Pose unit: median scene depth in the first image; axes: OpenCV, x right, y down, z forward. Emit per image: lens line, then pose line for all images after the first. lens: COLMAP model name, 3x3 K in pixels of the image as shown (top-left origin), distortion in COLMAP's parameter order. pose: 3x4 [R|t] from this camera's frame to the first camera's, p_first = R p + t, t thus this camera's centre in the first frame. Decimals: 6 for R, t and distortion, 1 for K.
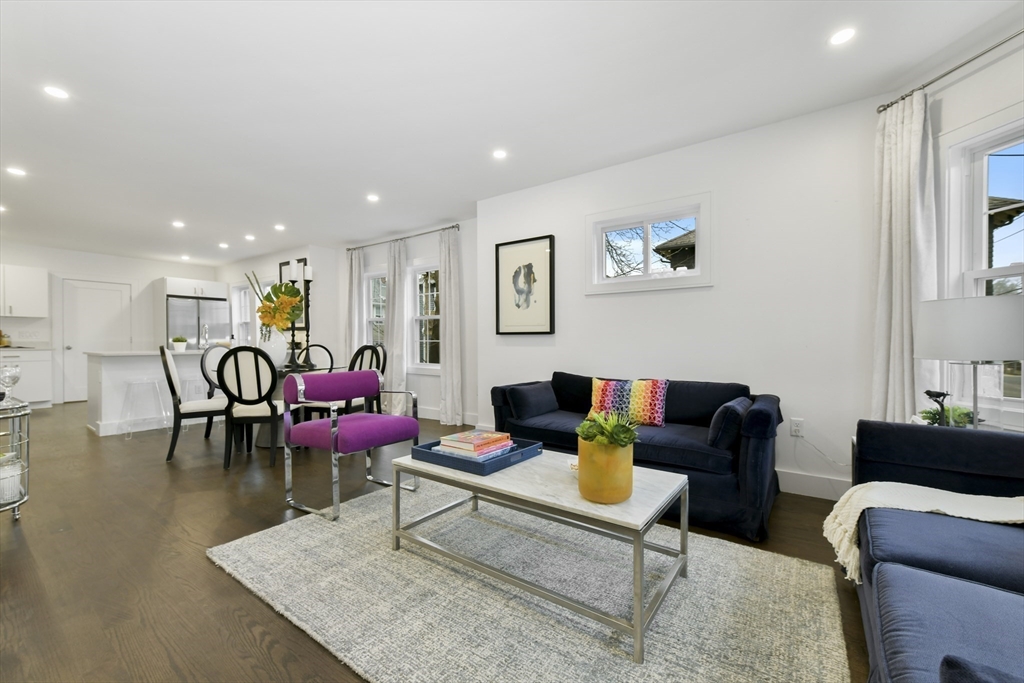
lens RADIAL K [[410.1, 0, 512.0], [0, 410.1, 341.5], [0, 0, 1]] dist [-0.001303, -0.000099]
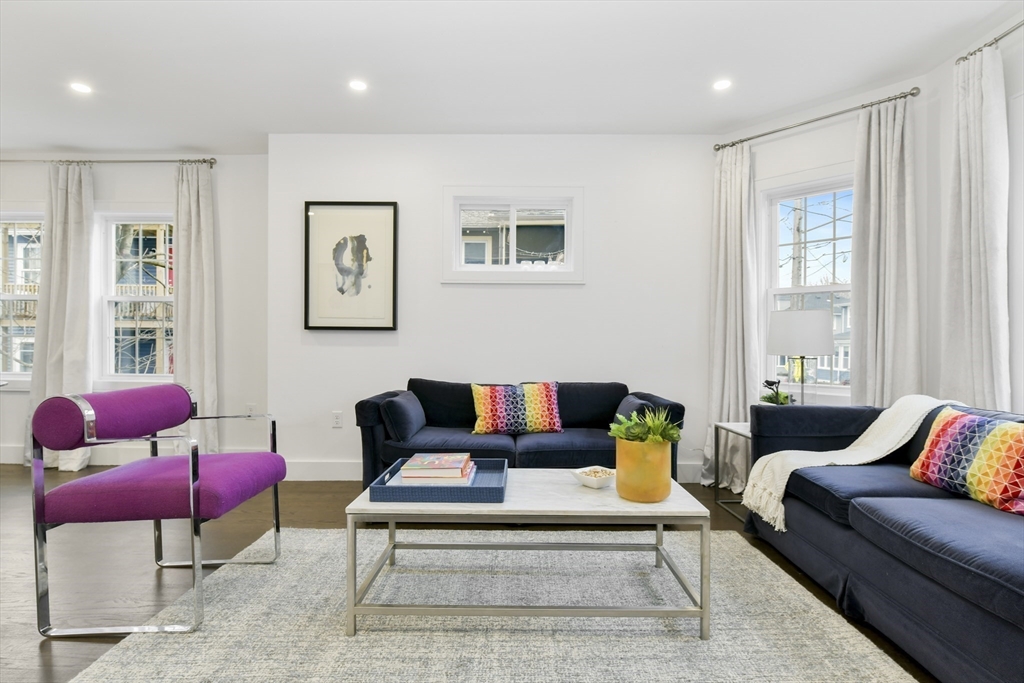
lens RADIAL K [[532.8, 0, 513.0], [0, 532.8, 338.3], [0, 0, 1]] dist [-0.015735, 0.001030]
pose [[0.815921, 0.010911, 0.578060, -0.397178], [-0.007267, 0.999936, -0.008616, 0.005246], [-0.578118, 0.002829, 0.815949, 0.069937]]
